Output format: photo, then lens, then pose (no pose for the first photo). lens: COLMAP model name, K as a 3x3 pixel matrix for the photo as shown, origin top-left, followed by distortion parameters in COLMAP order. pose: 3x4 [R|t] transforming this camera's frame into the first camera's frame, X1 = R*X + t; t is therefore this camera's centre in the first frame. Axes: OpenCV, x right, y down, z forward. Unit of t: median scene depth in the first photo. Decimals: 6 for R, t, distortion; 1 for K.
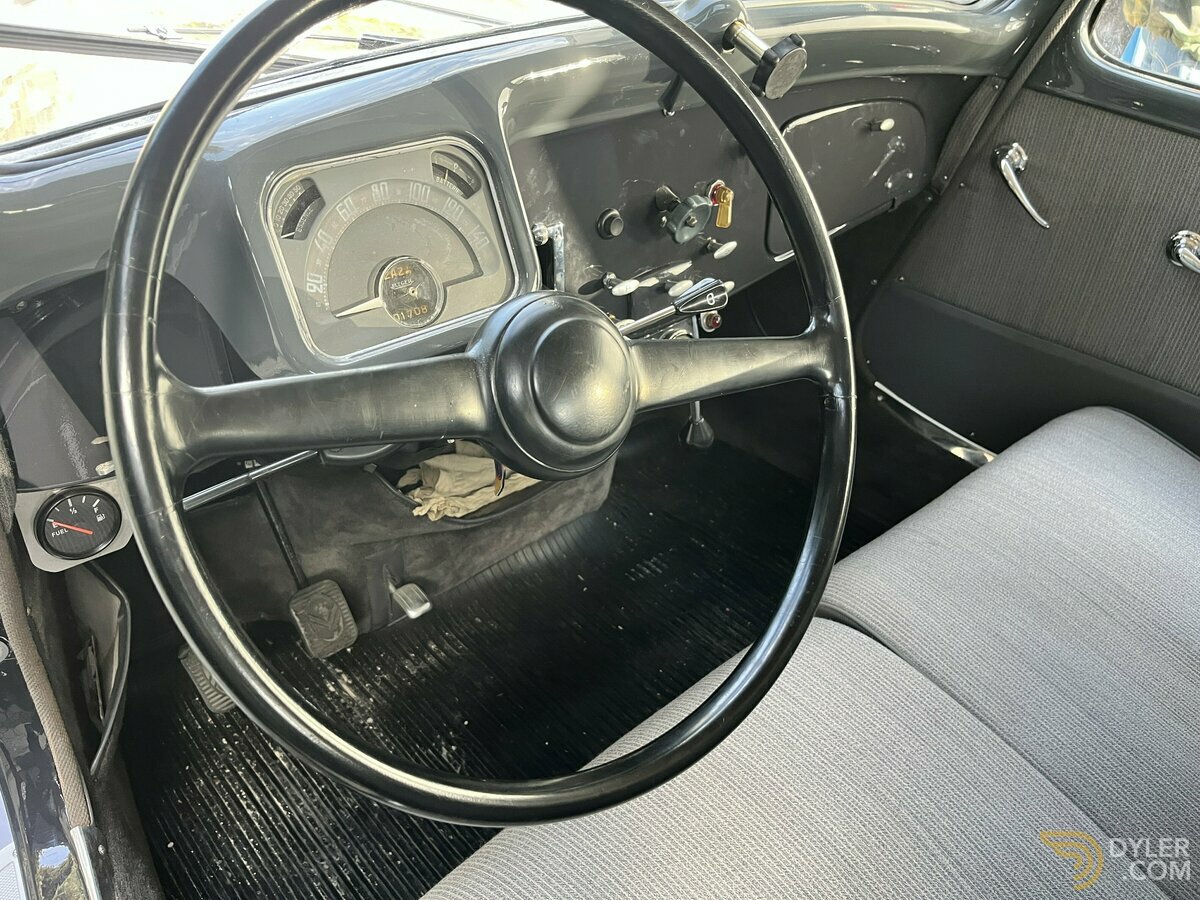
lens RADIAL K [[919.5, 0, 600.0], [0, 919.5, 450.0], [0, 0, 1]] dist [0.034345, -0.045248]
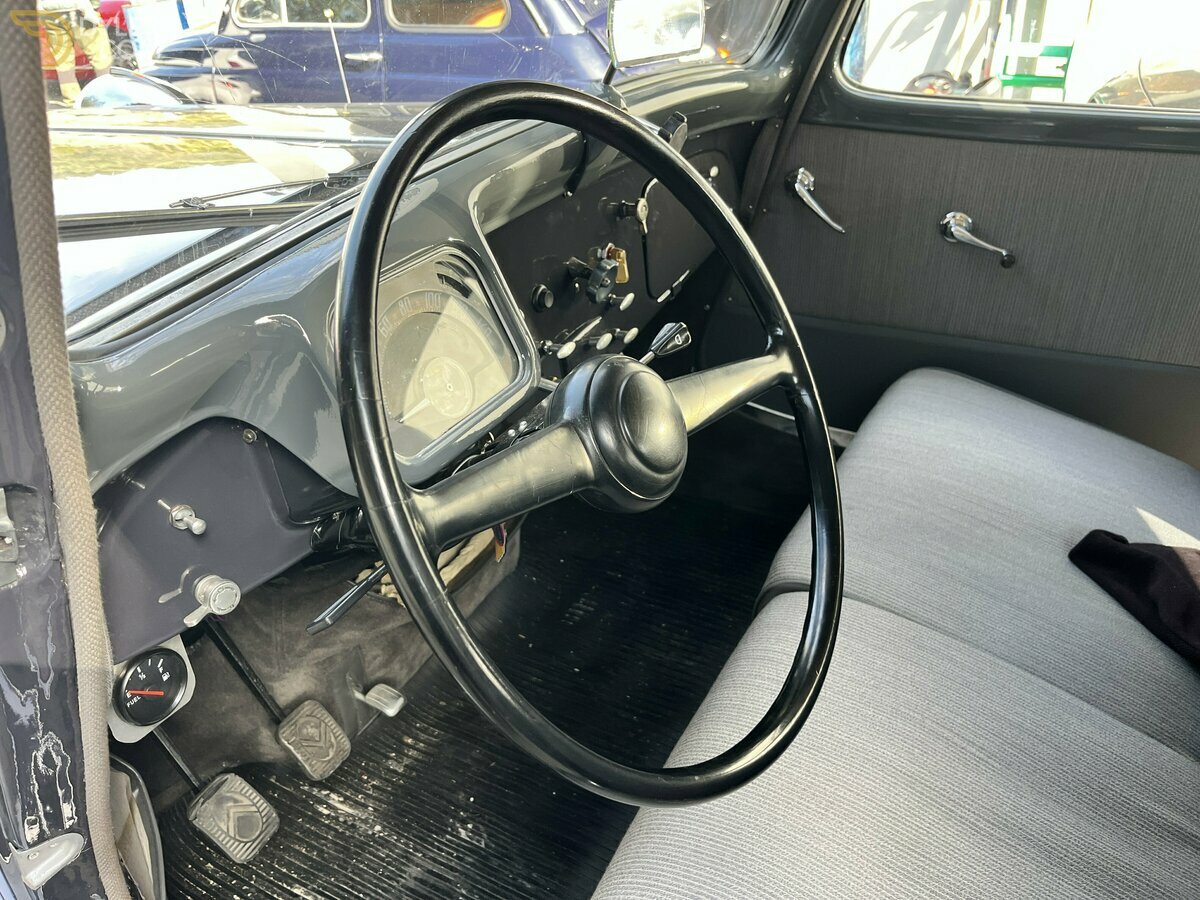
lens RADIAL K [[913.2, 0, 593.2], [0, 913.2, 451.5], [0, 0, 1]] dist [0.055183, -0.083476]
pose [[0.945153, -0.236920, 0.224846, -0.213213], [0.251296, 0.967195, -0.037205, -0.007473], [-0.208655, 0.091667, 0.973684, -0.075859]]
